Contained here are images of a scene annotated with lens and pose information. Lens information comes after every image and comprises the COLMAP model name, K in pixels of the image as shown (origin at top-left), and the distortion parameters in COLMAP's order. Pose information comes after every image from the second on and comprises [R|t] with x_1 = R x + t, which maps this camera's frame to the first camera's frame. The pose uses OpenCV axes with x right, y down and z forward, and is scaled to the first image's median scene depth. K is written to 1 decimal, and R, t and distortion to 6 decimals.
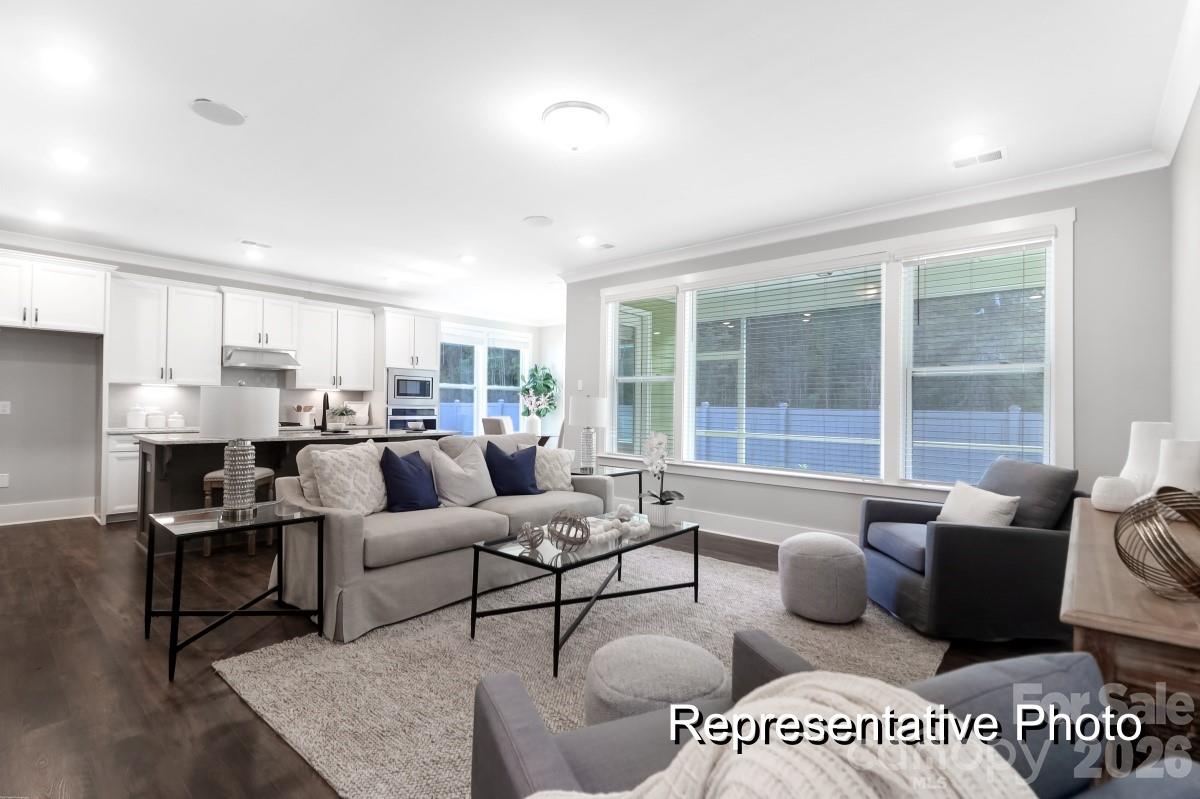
lens RADIAL K [[554.9, 0, 598.0], [0, 554.9, 400.8], [0, 0, 1]] dist [0.028286, -0.018666]
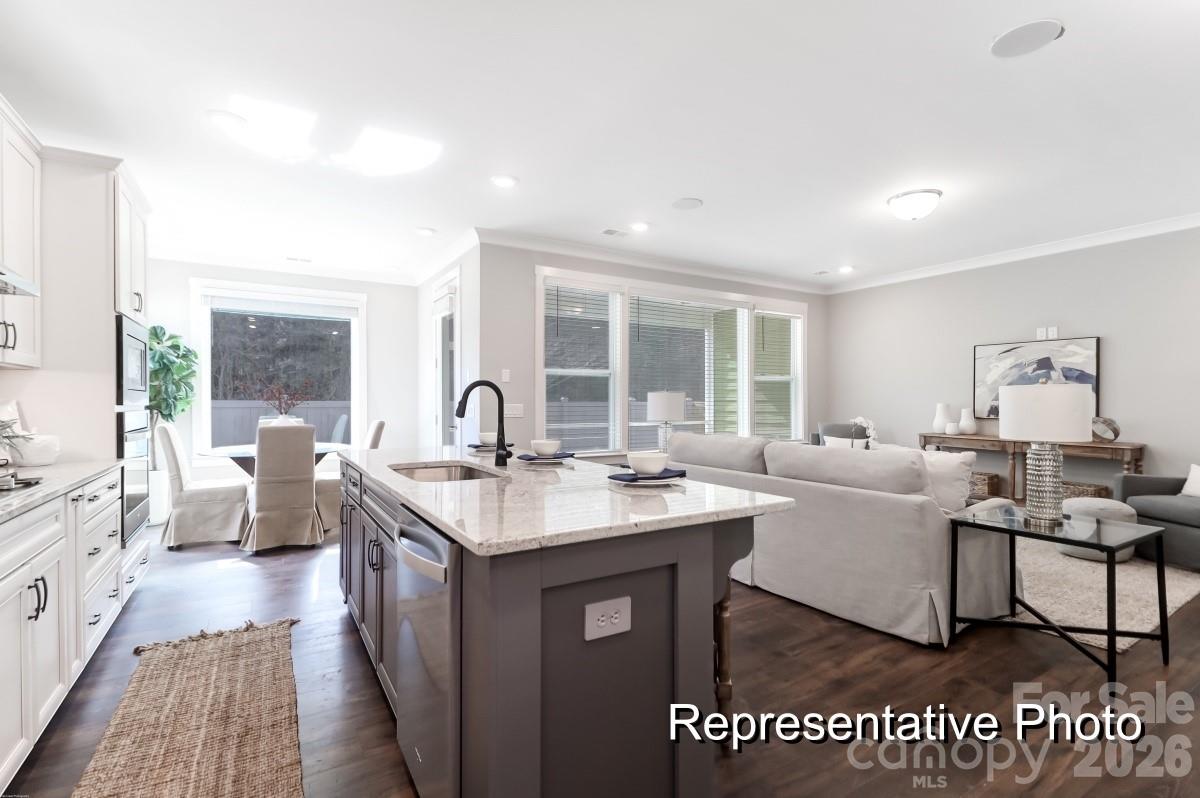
lens RADIAL K [[550.6, 0, 600.0], [0, 550.6, 399.0], [0, 0, 1]] dist [0.000486, -0.000316]
pose [[0.285974, -0.010862, 0.958176, -0.746916], [-0.003351, 0.999918, 0.012335, -0.004465], [-0.958232, -0.006739, 0.285914, 0.630588]]
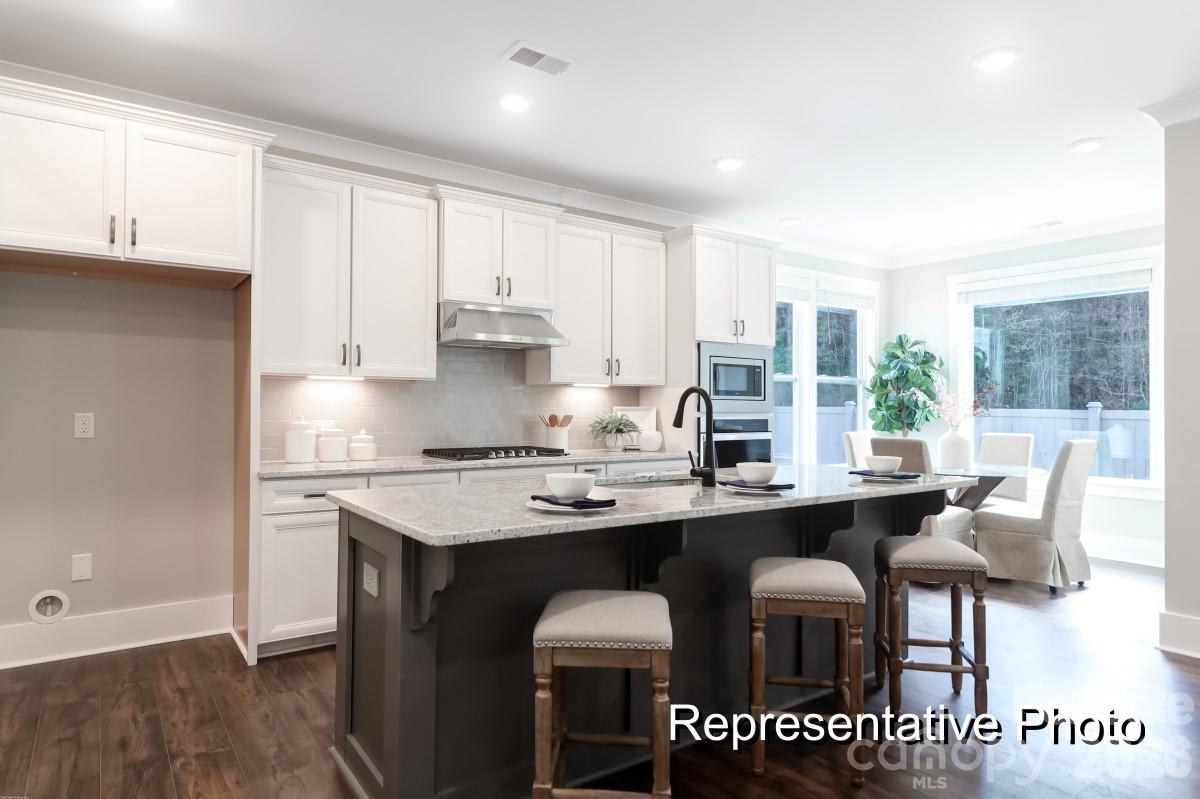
lens RADIAL K [[702.9, 0, 597.0], [0, 702.9, 398.0], [0, 0, 1]] dist [0.002960, 0.000735]
pose [[0.975067, -0.009439, -0.221712, -0.368835], [0.008349, 0.999948, -0.005850, -0.003675], [0.221755, 0.003852, 0.975095, 0.381925]]
